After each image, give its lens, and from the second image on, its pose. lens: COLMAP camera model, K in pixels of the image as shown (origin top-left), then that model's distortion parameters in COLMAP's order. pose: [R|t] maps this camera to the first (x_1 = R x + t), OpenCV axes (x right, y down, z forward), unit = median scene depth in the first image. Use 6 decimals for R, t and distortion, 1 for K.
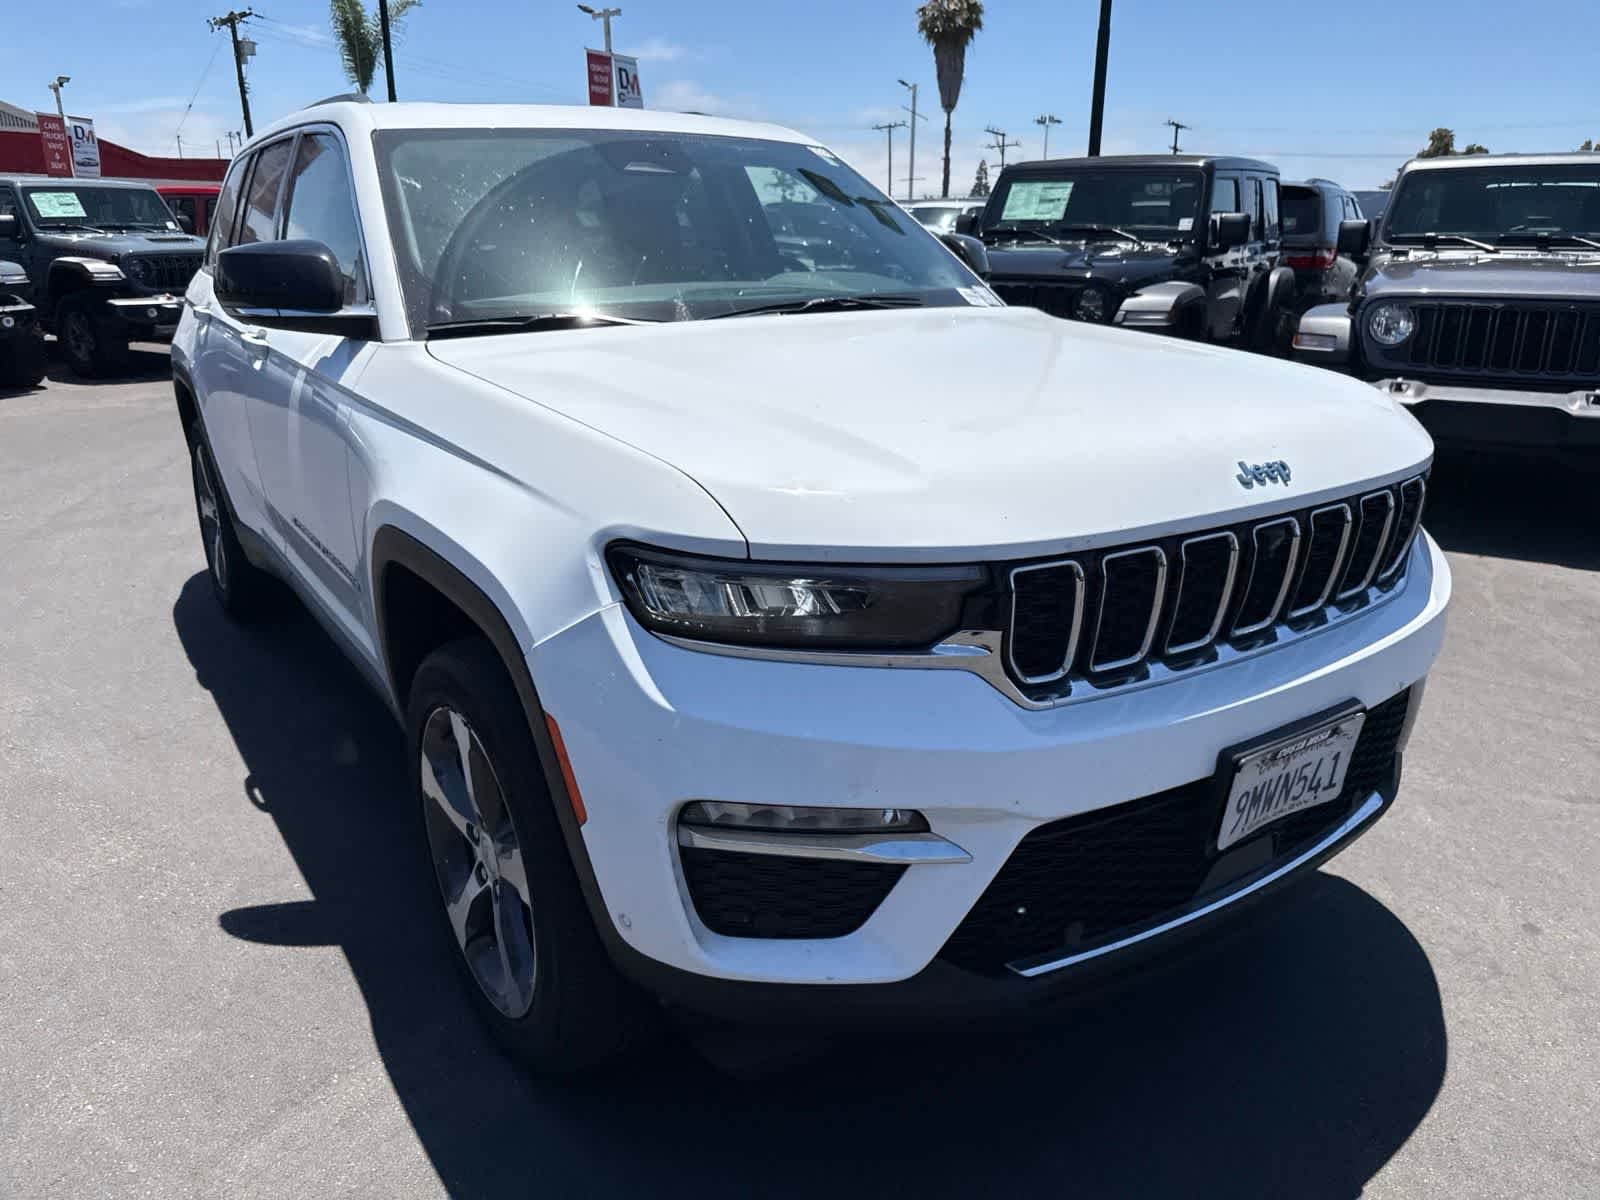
lens RADIAL K [[1152.6, 0, 806.4], [0, 1152.6, 610.9], [0, 0, 1]] dist [0.018891, -0.018630]
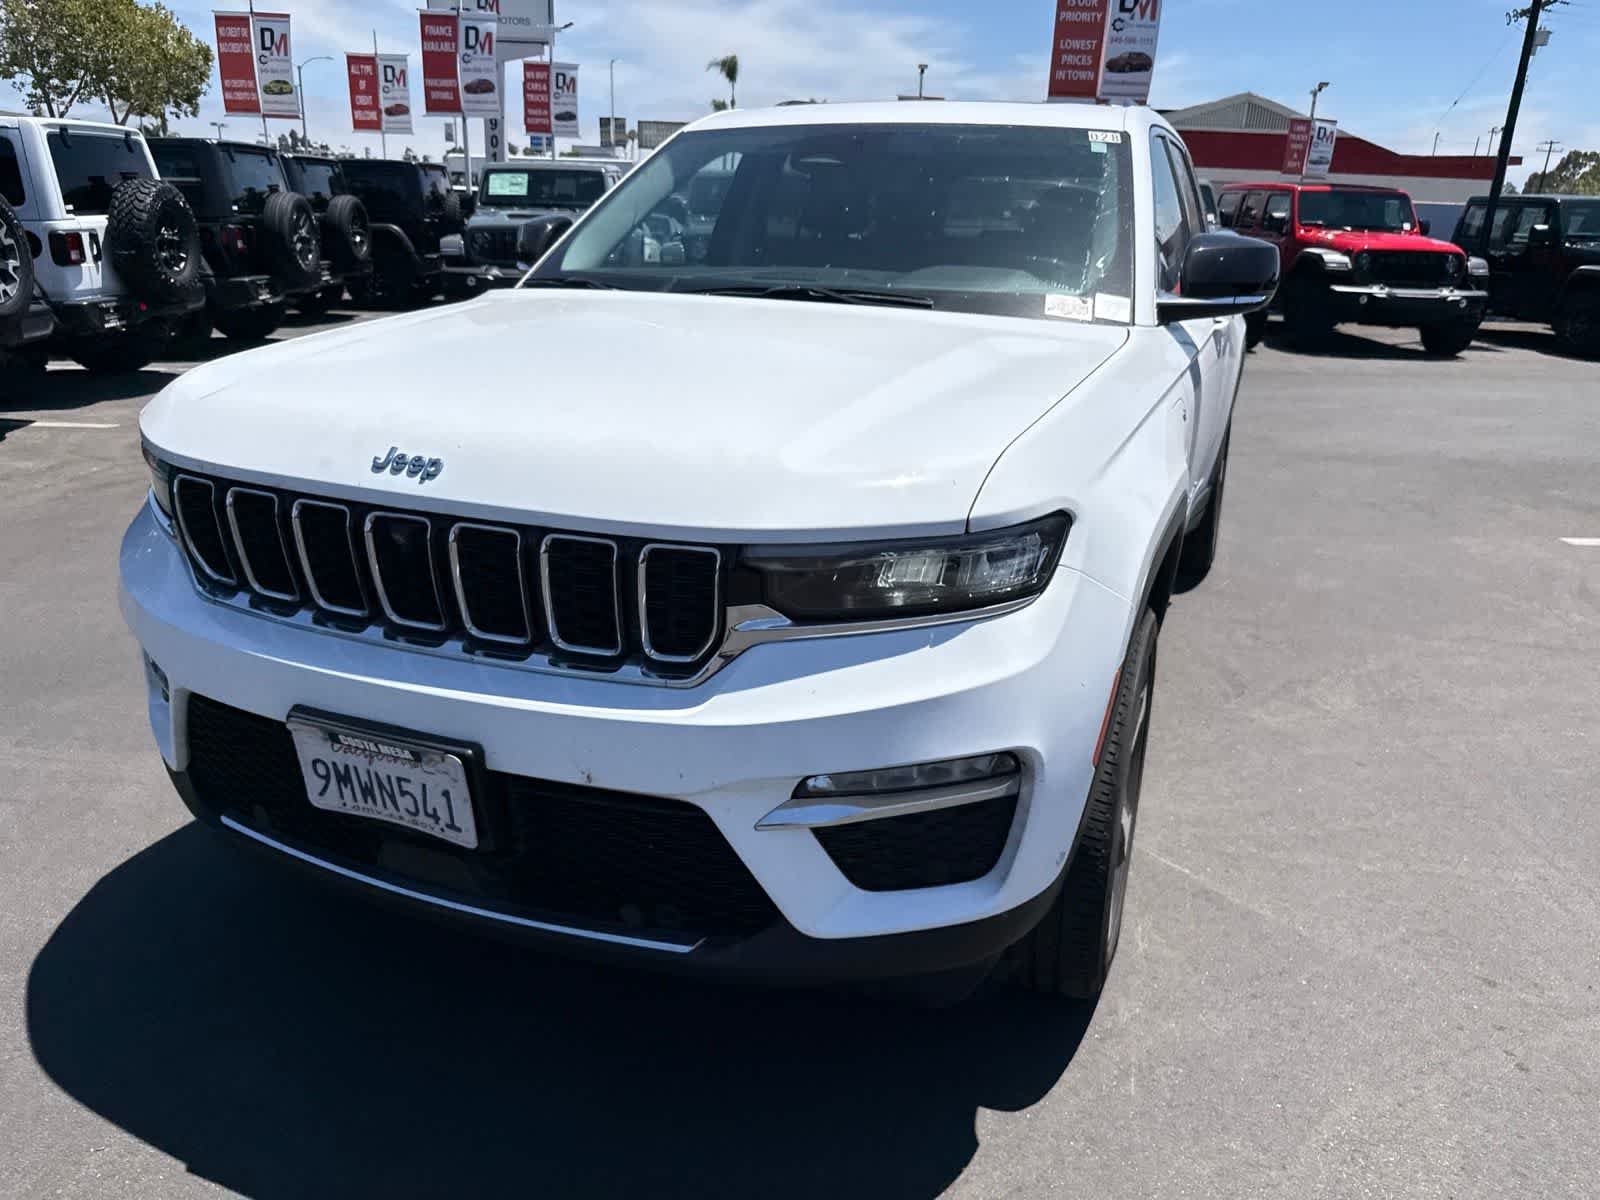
lens RADIAL K [[1152.6, 0, 807.4], [0, 1152.6, 595.0], [0, 0, 1]] dist [0.018891, -0.018630]
pose [[0.556600, 0.283106, -0.781055, 0.722682], [-0.291164, 0.946991, 0.135762, -0.129051], [0.778088, 0.151850, 0.609525, 0.362437]]
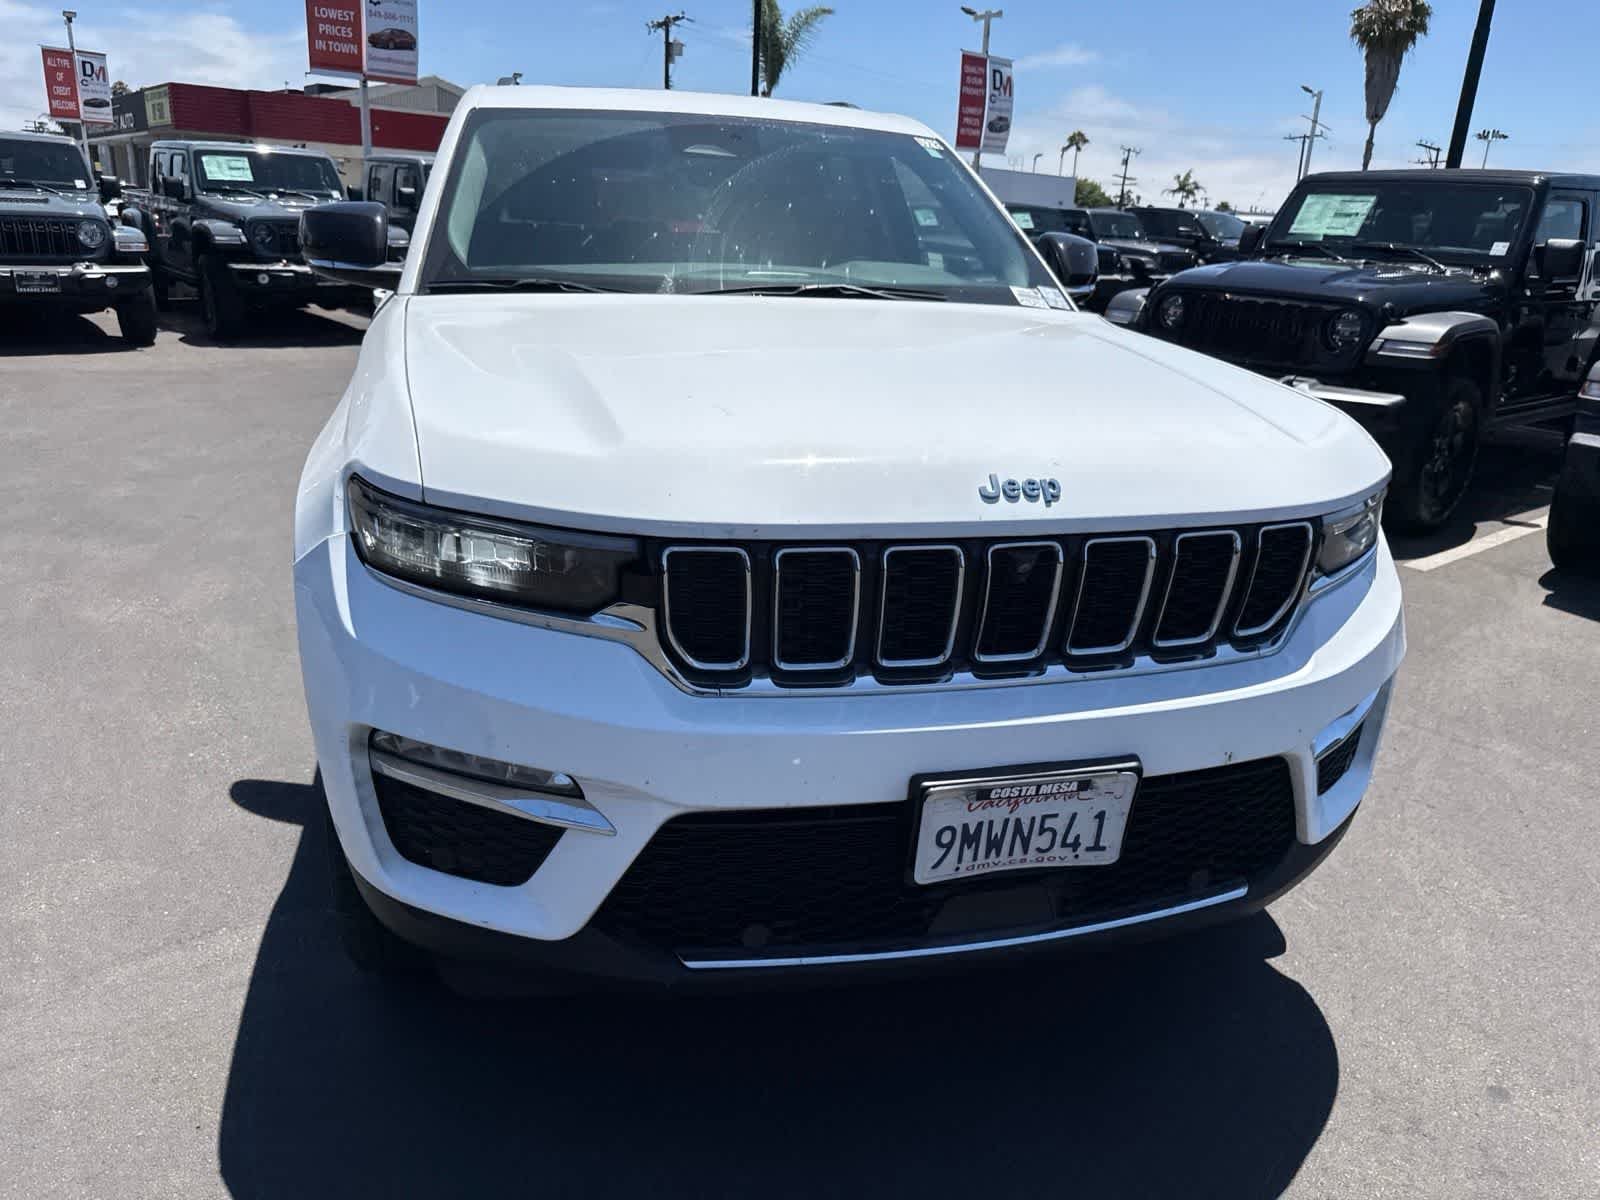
lens RADIAL K [[1152.6, 0, 804.3], [0, 1152.6, 606.1], [0, 0, 1]] dist [0.018891, -0.018630]
pose [[0.947349, 0.144221, -0.285886, 0.266895], [-0.145936, 0.989174, 0.015415, -0.008439], [0.285014, 0.027117, 0.958140, 0.041124]]
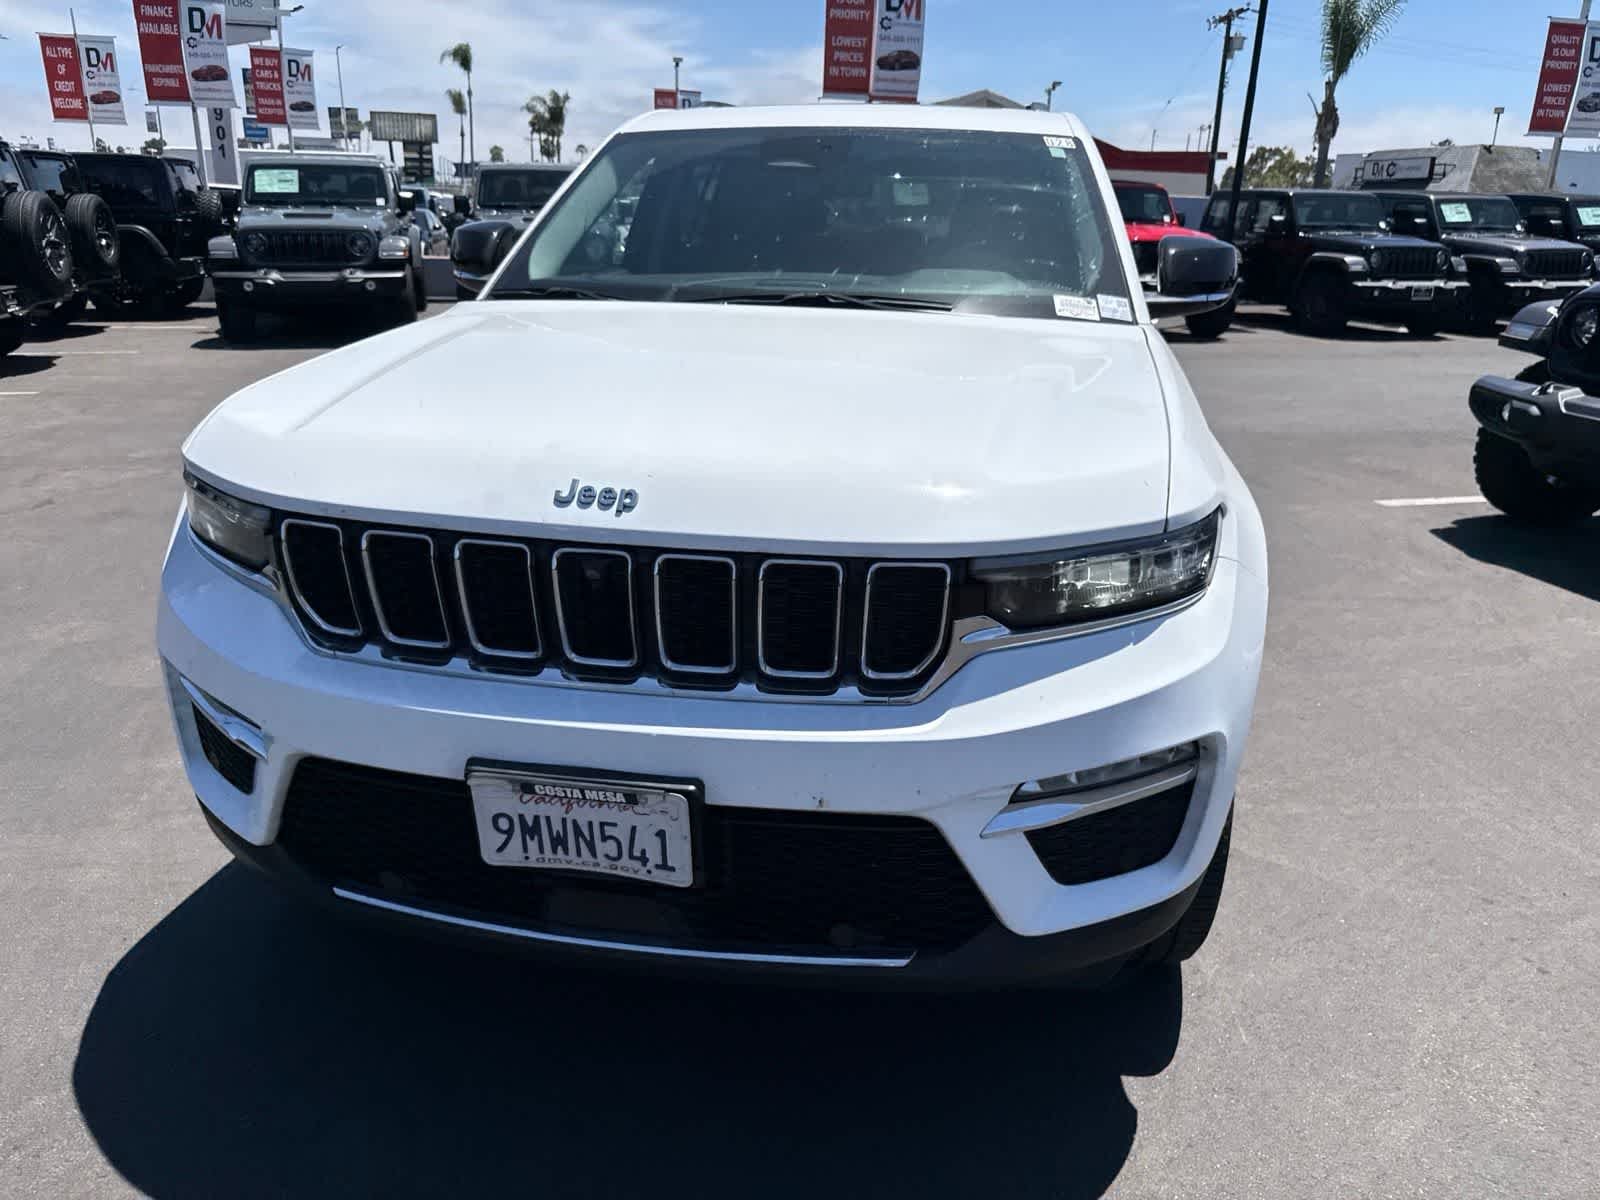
lens RADIAL K [[1152.6, 0, 802.8], [0, 1152.6, 607.1], [0, 0, 1]] dist [0.018891, -0.018630]
pose [[0.713421, 0.247688, -0.655501, 0.601405], [-0.244948, 0.964582, 0.097887, -0.086484], [0.656530, 0.090729, 0.748824, 0.224501]]
